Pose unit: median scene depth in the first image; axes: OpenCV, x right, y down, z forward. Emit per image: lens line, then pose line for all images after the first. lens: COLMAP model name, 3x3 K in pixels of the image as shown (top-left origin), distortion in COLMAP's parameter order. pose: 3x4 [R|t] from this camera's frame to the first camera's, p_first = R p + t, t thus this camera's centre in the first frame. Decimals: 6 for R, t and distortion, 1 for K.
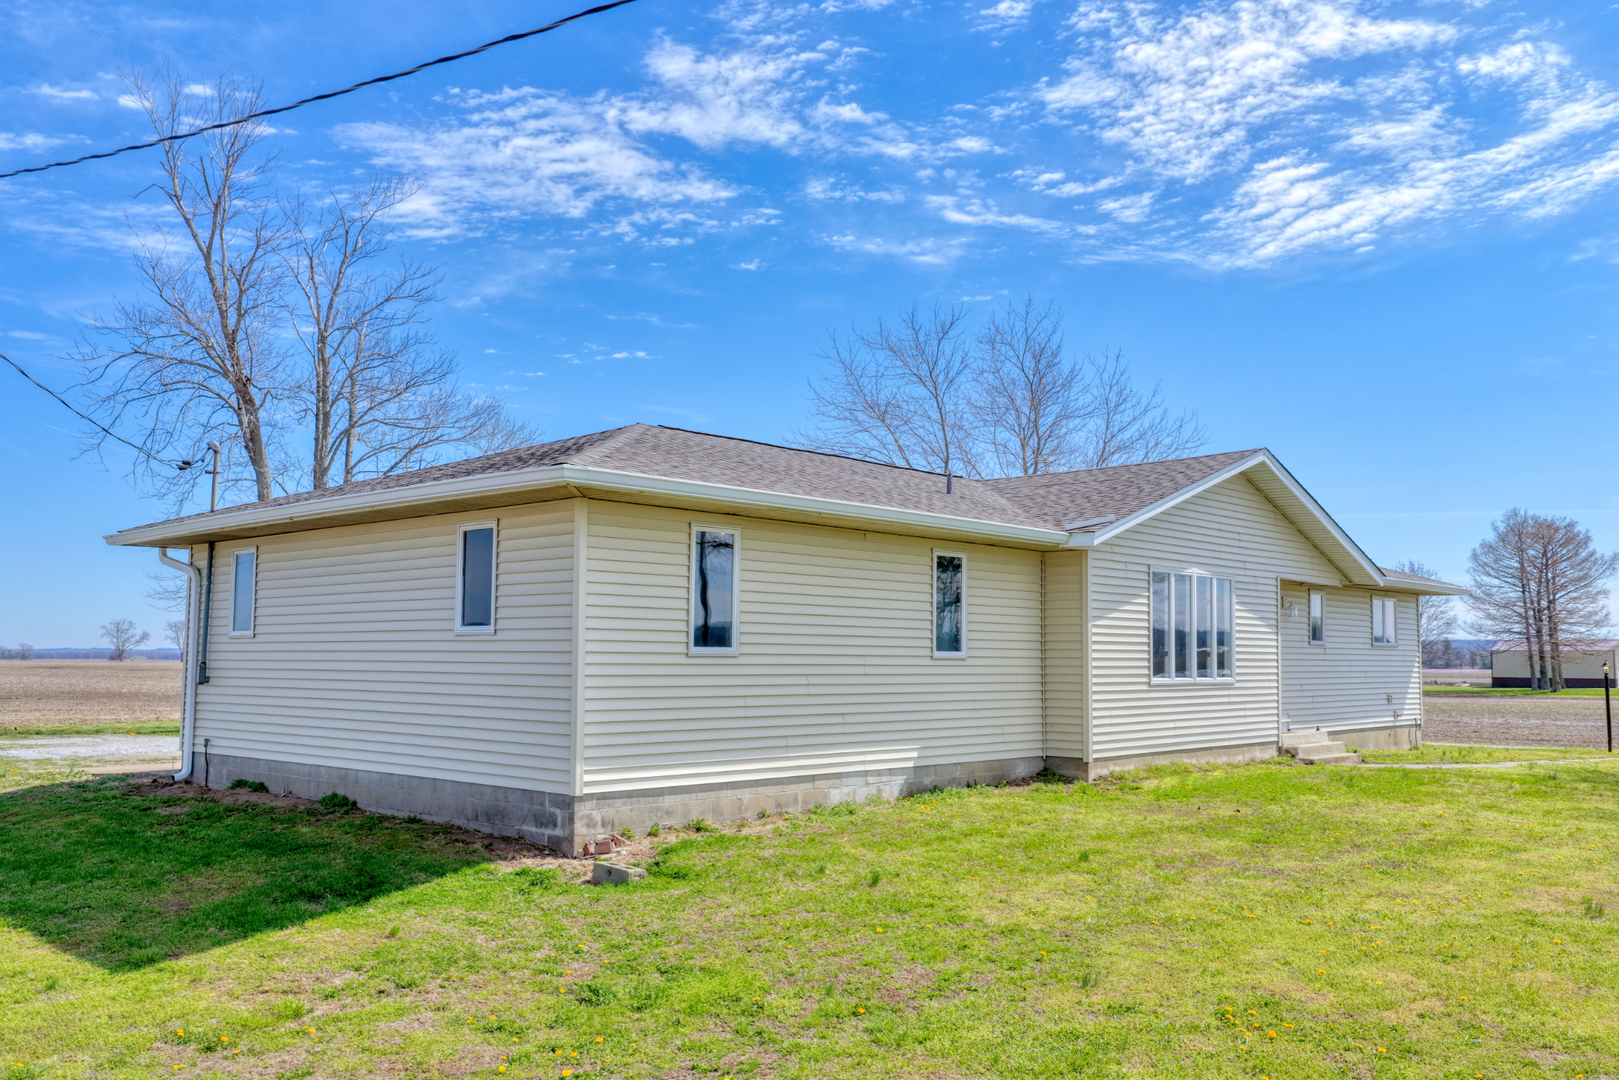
lens RADIAL K [[1348.1, 0, 807.0], [0, 1348.1, 544.4], [0, 0, 1]] dist [0.003160, 0.012179]
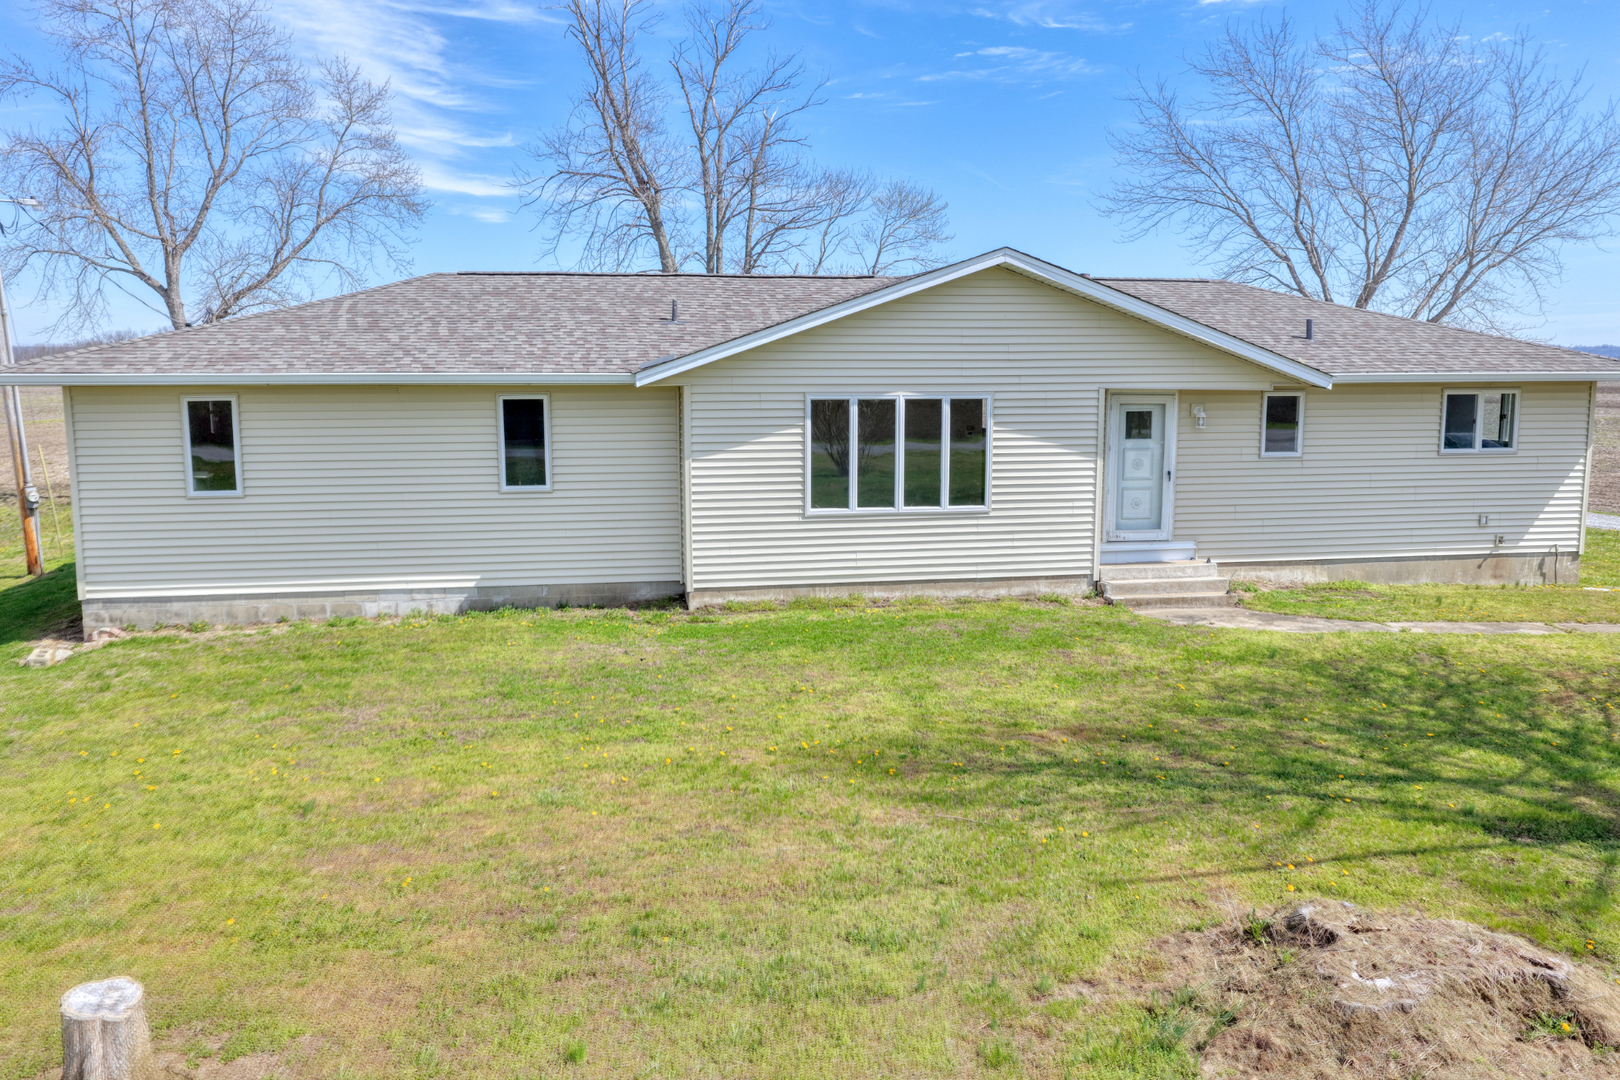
lens RADIAL K [[1348.9, 0, 811.9], [0, 1348.9, 537.3], [0, 0, 1]] dist [0.003160, 0.012179]
pose [[0.805508, 0.060513, -0.589487, 0.983258], [0.059811, 0.981390, 0.182473, -0.069460], [0.589559, -0.182242, 0.786898, 0.270051]]
